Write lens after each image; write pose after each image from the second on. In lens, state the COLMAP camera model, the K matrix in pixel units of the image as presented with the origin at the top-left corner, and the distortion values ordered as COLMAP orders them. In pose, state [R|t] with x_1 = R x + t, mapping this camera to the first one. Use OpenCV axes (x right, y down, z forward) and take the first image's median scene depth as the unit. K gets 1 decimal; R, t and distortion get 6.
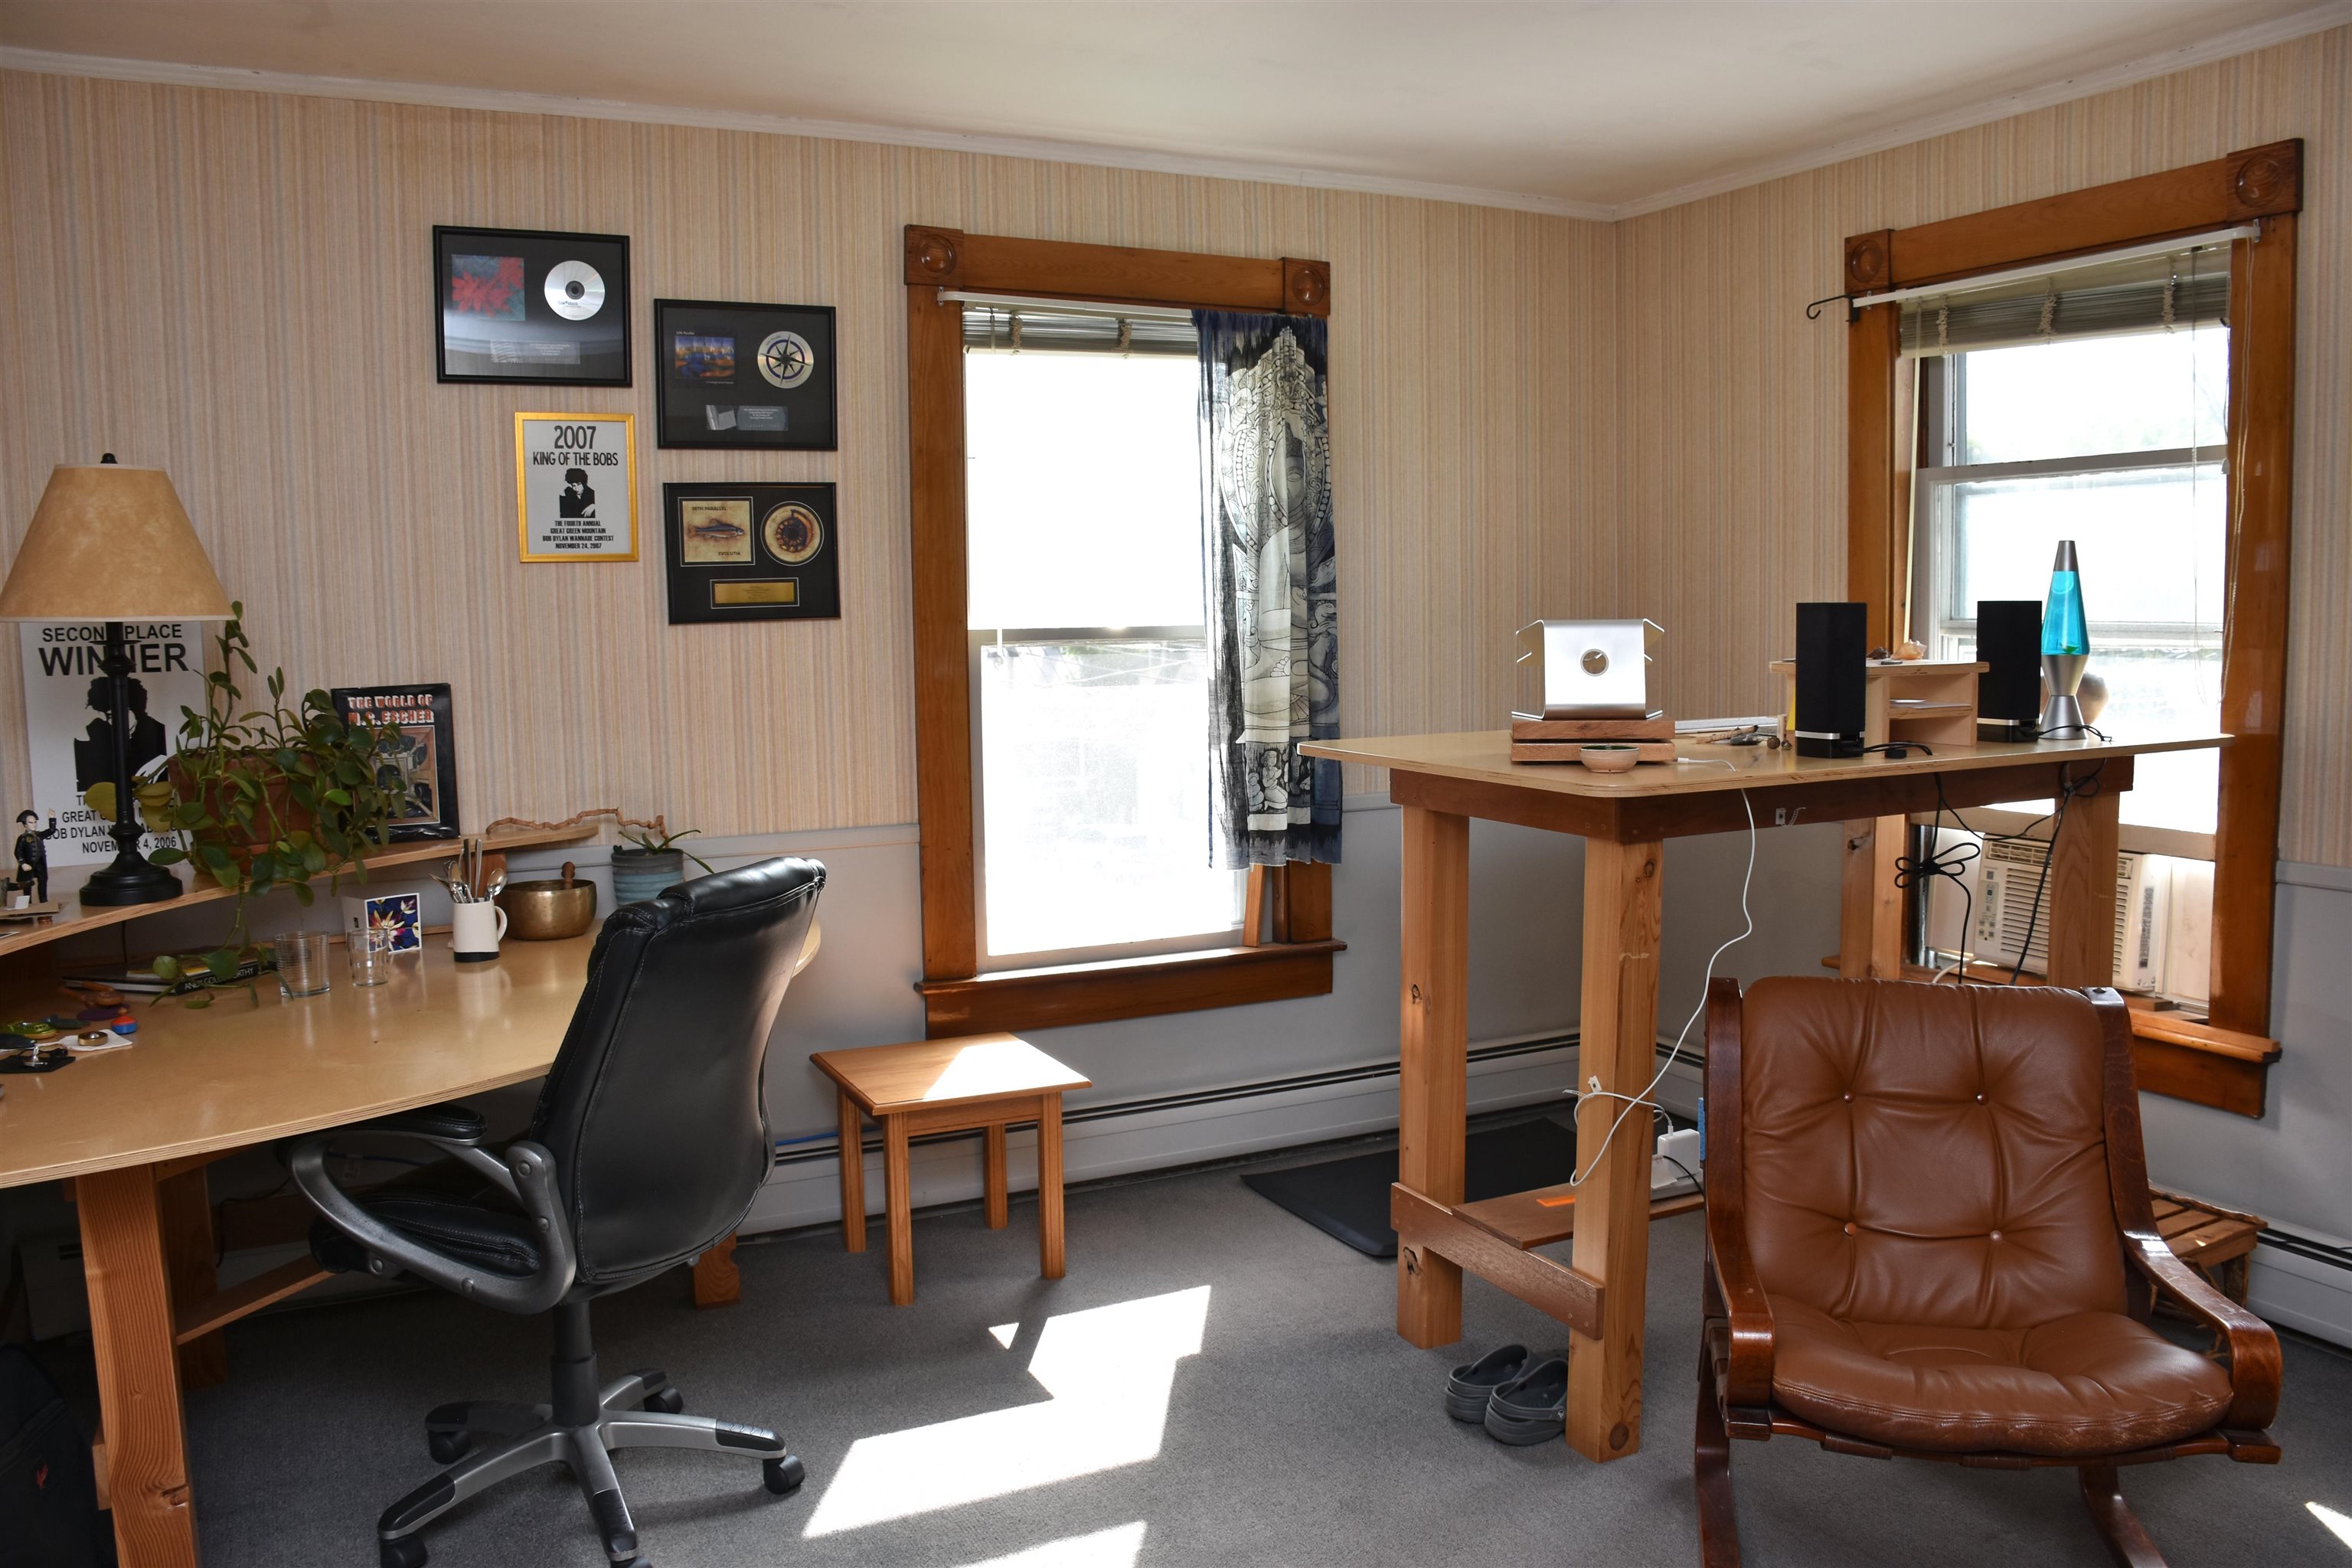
lens RADIAL K [[1833.7, 0, 1186.6], [0, 1833.7, 789.7], [0, 0, 1]] dist [-0.154613, 0.109371]
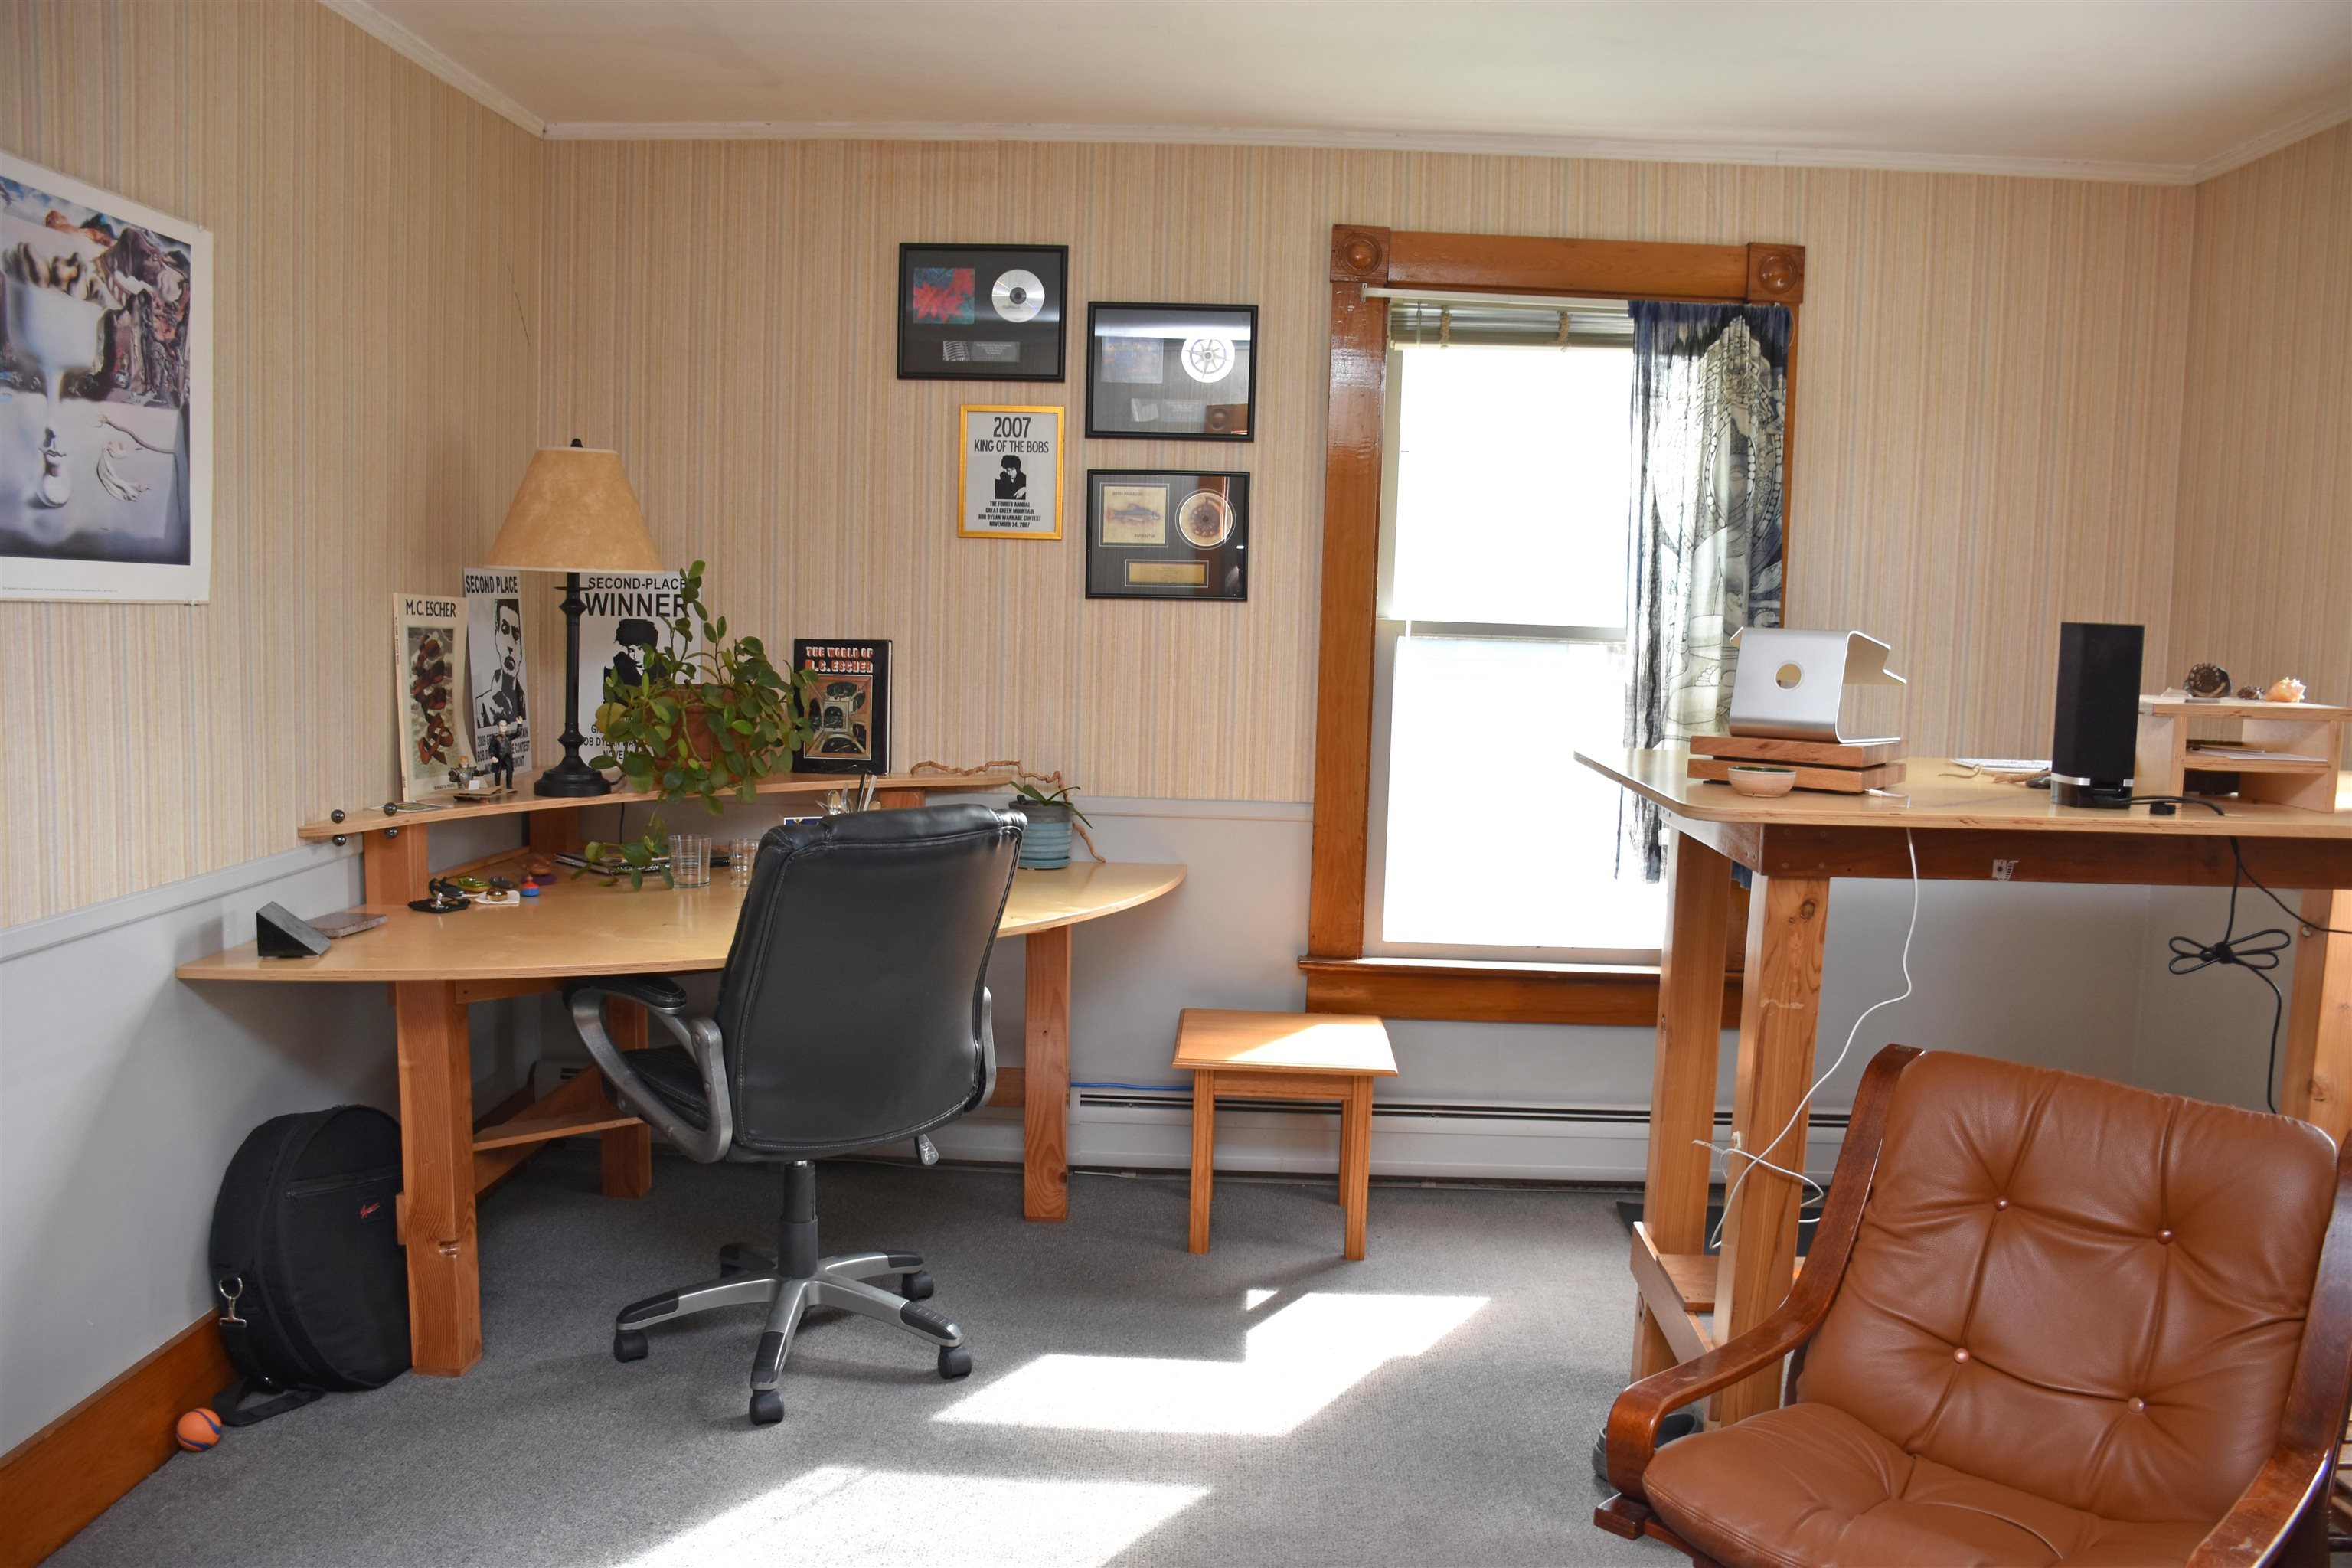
lens RADIAL K [[1833.7, 0, 1186.6], [0, 1833.7, 789.7], [0, 0, 1]] dist [-0.154613, 0.109371]
pose [[0.876445, 0.087939, -0.473403, 0.297839], [-0.088715, 0.995841, 0.020743, -0.004621], [0.473259, 0.023818, 0.880601, 0.056261]]
